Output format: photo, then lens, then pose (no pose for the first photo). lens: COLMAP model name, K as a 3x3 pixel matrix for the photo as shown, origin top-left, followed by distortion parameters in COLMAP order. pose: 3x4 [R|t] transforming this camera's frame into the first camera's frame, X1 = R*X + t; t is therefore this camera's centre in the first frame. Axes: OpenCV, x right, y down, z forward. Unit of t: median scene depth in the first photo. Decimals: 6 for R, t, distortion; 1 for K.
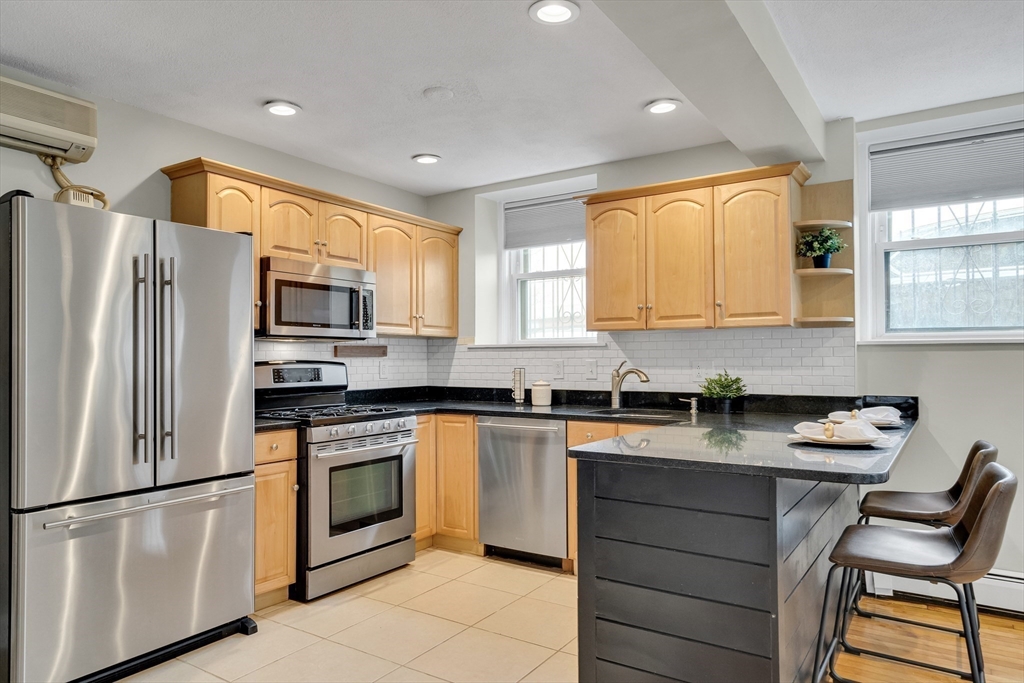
lens RADIAL K [[647.2, 0, 508.6], [0, 647.2, 349.3], [0, 0, 1]] dist [0.003168, 0.001504]
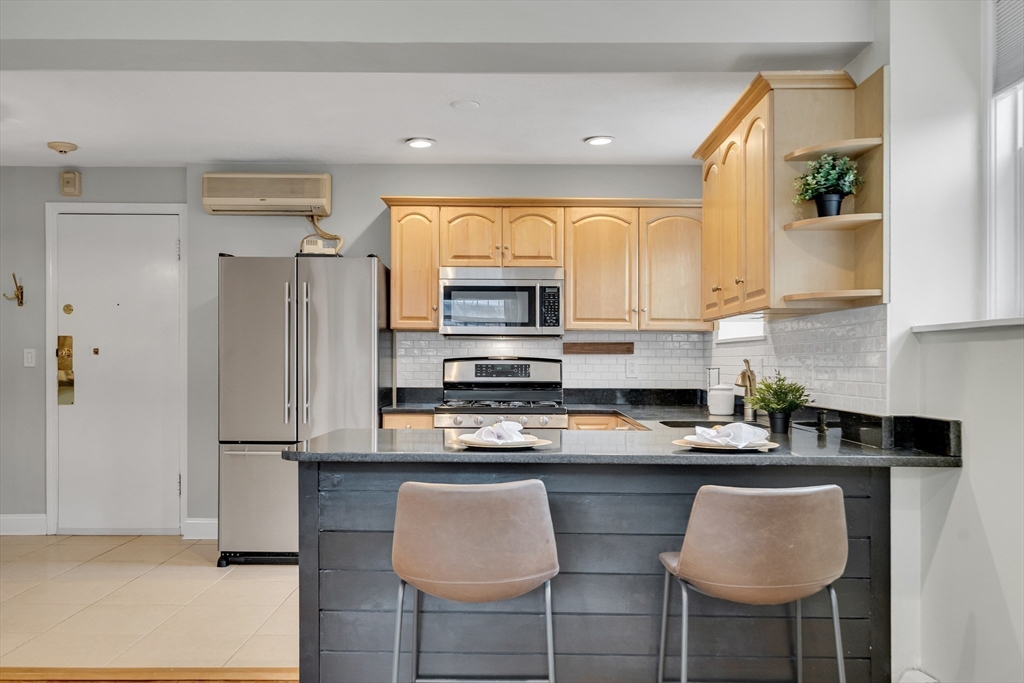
lens RADIAL K [[889.4, 0, 512.8], [0, 889.4, 356.7], [0, 0, 1]] dist [0.005149, 0.009378]
pose [[0.549184, 0.002501, -0.835698, 0.933067], [0.004610, 0.999971, 0.006023, 0.008071], [0.835689, -0.007160, 0.549157, 0.206172]]
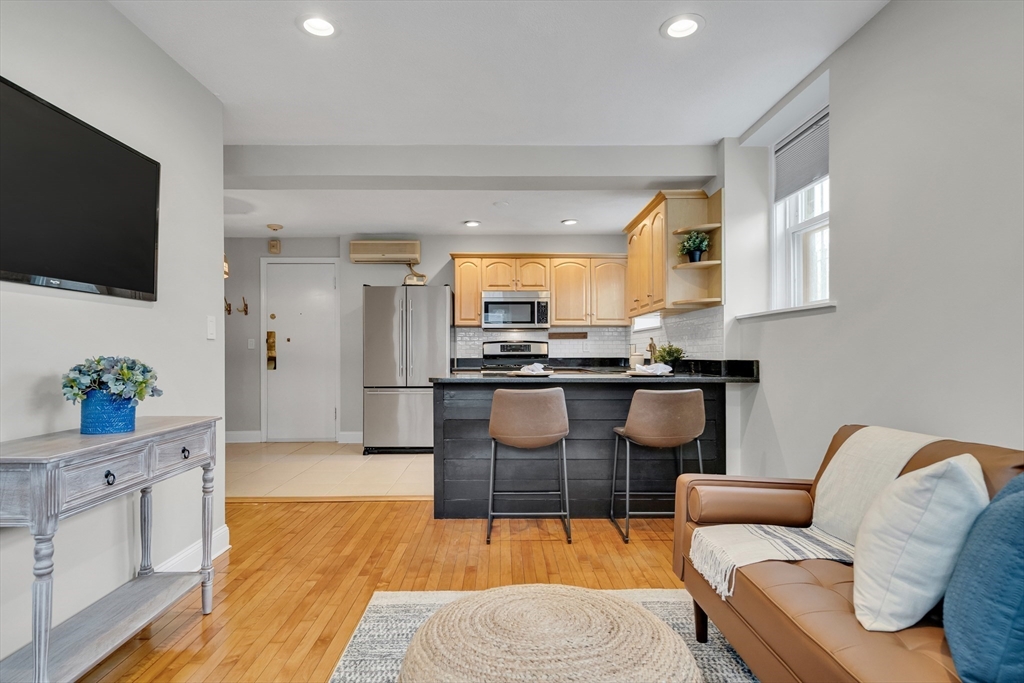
lens RADIAL K [[550.2, 0, 505.9], [0, 550.2, 354.3], [0, 0, 1]] dist [0.007732, 0.000779]
pose [[0.561708, 0.003265, -0.827329, 1.051271], [0.011986, 0.999855, 0.012084, 0.038209], [0.827248, -0.016704, 0.561588, 0.040750]]
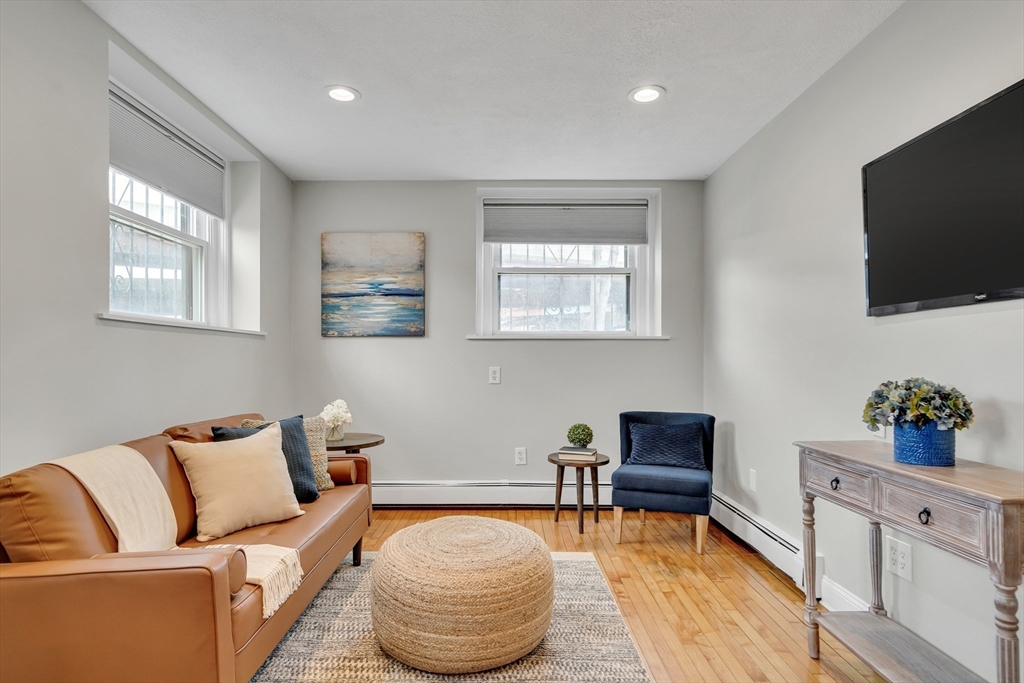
lens RADIAL K [[571.8, 0, 507.3], [0, 571.8, 358.9], [0, 0, 1]] dist [0.005158, 0.000722]
pose [[-0.558024, -0.000898, 0.829824, 0.226162], [-0.010701, 0.999924, -0.006114, 0.031857], [-0.829756, -0.012292, -0.557991, 0.574465]]
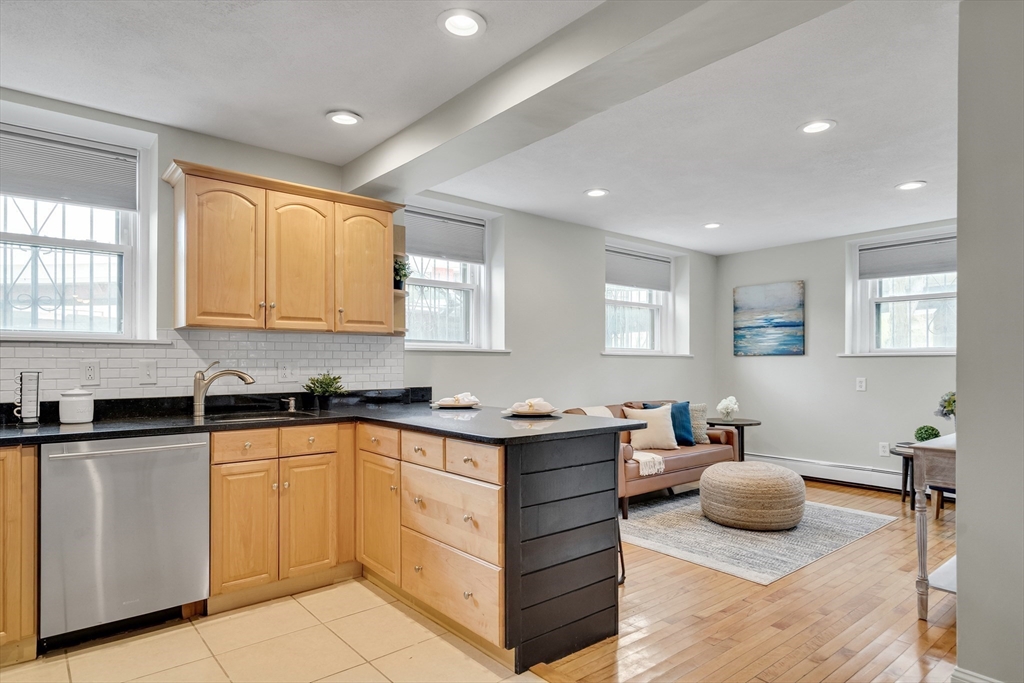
lens RADIAL K [[571.8, 0, 507.3], [0, 571.8, 358.9], [0, 0, 1]] dist [0.005158, 0.000722]
pose [[0.293447, 0.009577, 0.955927, -0.478027], [-0.014145, 0.999884, -0.005675, 0.013488], [-0.955871, -0.011856, 0.293548, 0.396482]]
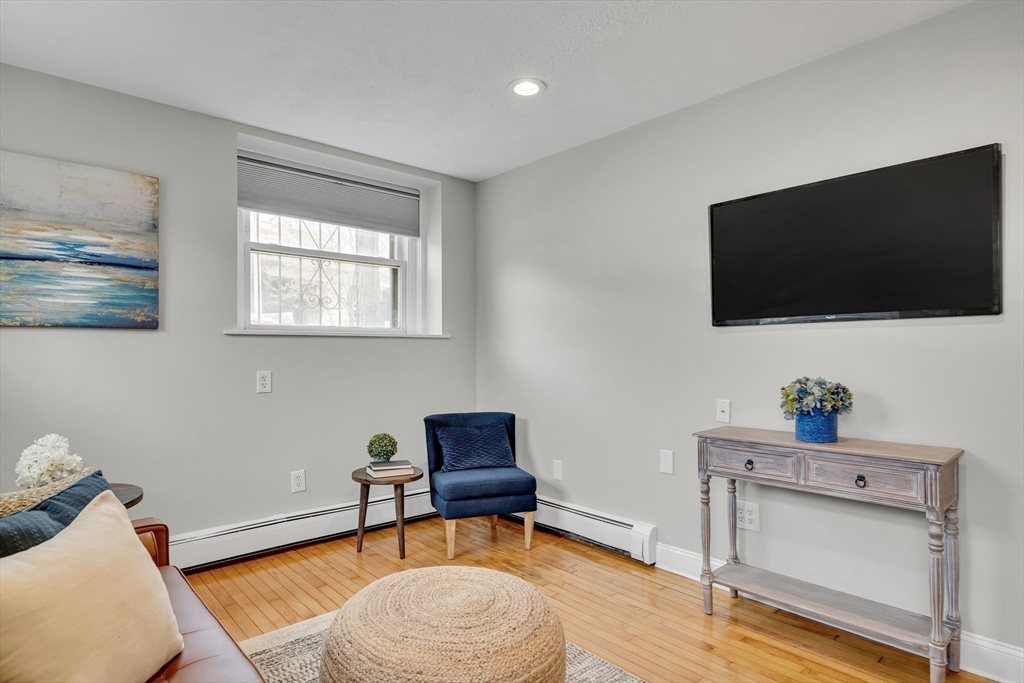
lens RADIAL K [[563.9, 0, 513.4], [0, 563.9, 352.7], [0, 0, 1]] dist [0.004229, 0.001116]
pose [[-0.970323, 0.000596, 0.241811, 0.600927], [-0.001362, 0.999968, -0.007930, 0.019755], [-0.241808, -0.008024, -0.970291, 0.707340]]
